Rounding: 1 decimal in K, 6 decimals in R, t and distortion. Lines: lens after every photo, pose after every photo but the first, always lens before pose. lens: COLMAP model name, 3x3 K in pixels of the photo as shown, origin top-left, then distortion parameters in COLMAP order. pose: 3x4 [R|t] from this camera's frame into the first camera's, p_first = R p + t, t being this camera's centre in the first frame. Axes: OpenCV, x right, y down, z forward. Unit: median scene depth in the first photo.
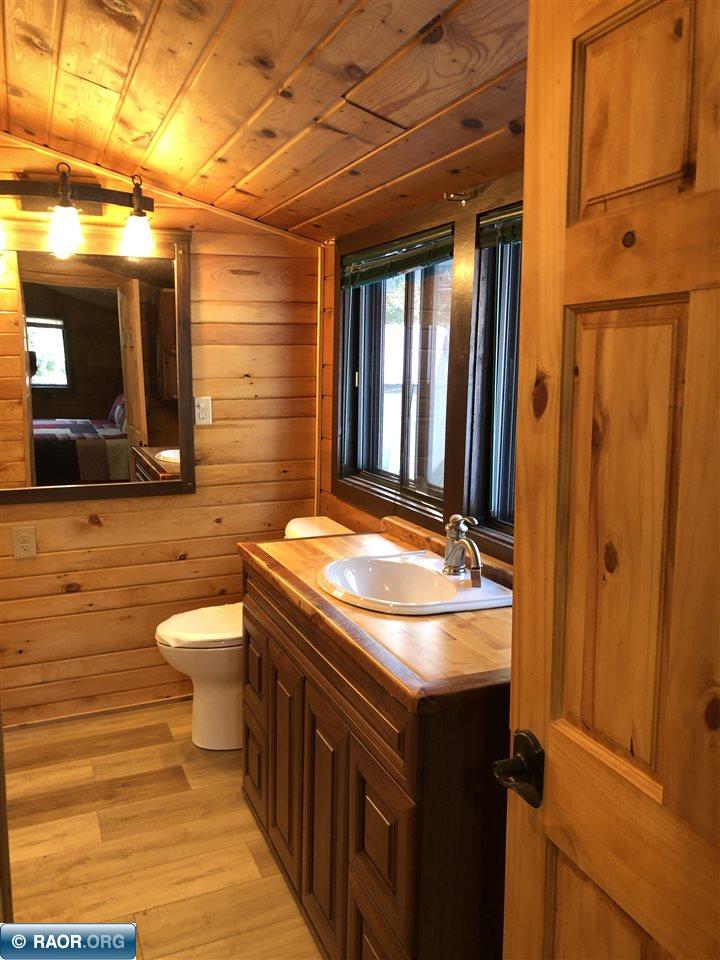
lens RADIAL K [[790.2, 0, 360.1], [0, 790.2, 479.0], [0, 0, 1]] dist [0.045001, -0.002779]
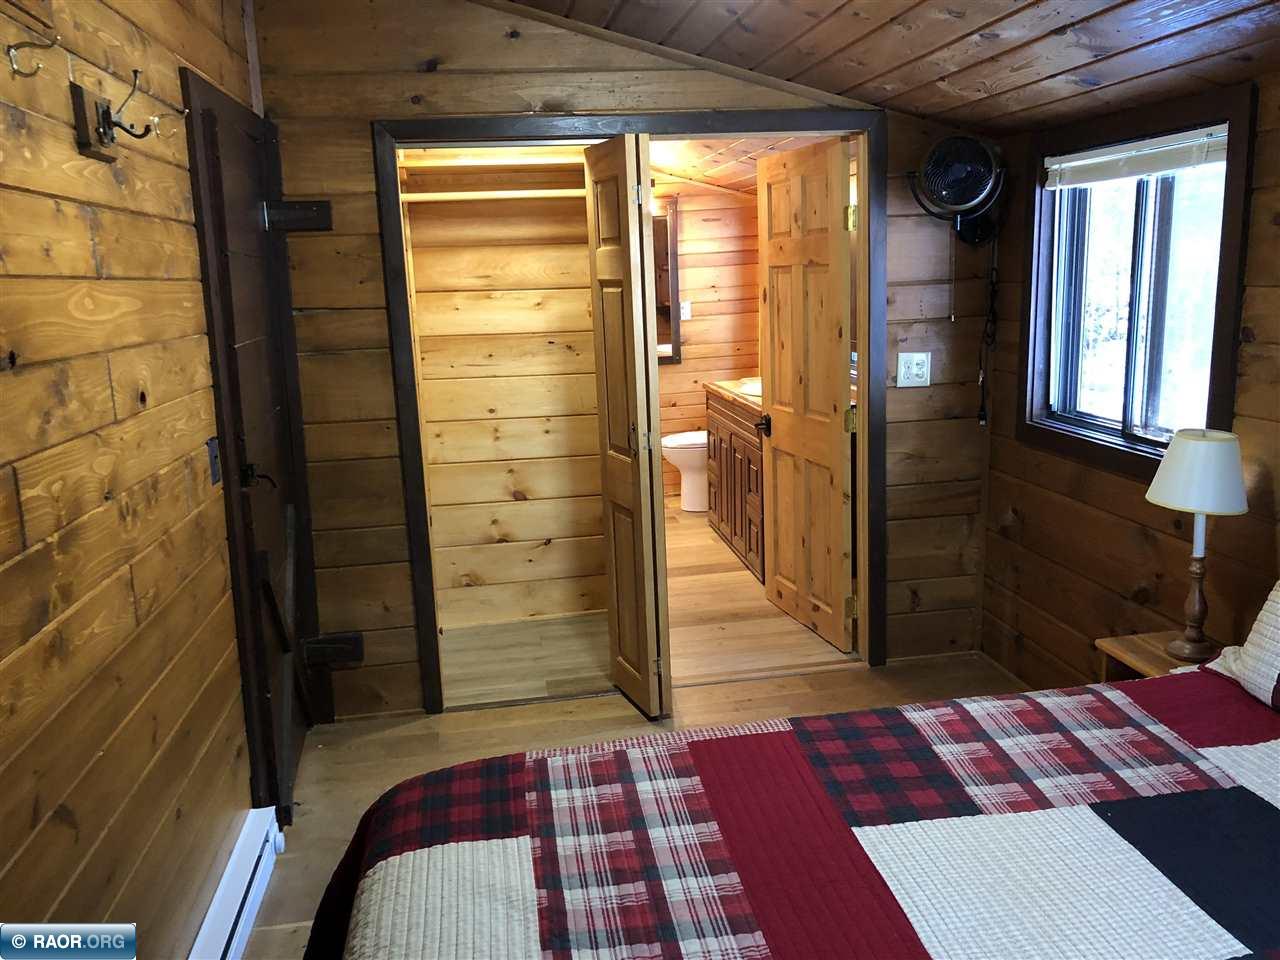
lens RADIAL K [[1053.6, 0, 640.9], [0, 1053.6, 479.6], [0, 0, 1]] dist [0.045001, -0.002779]
pose [[0.957317, 0.011575, -0.288808, 0.324831], [0.006269, 0.998131, 0.060783, 0.120441], [0.288972, -0.059999, 0.955456, -1.043828]]
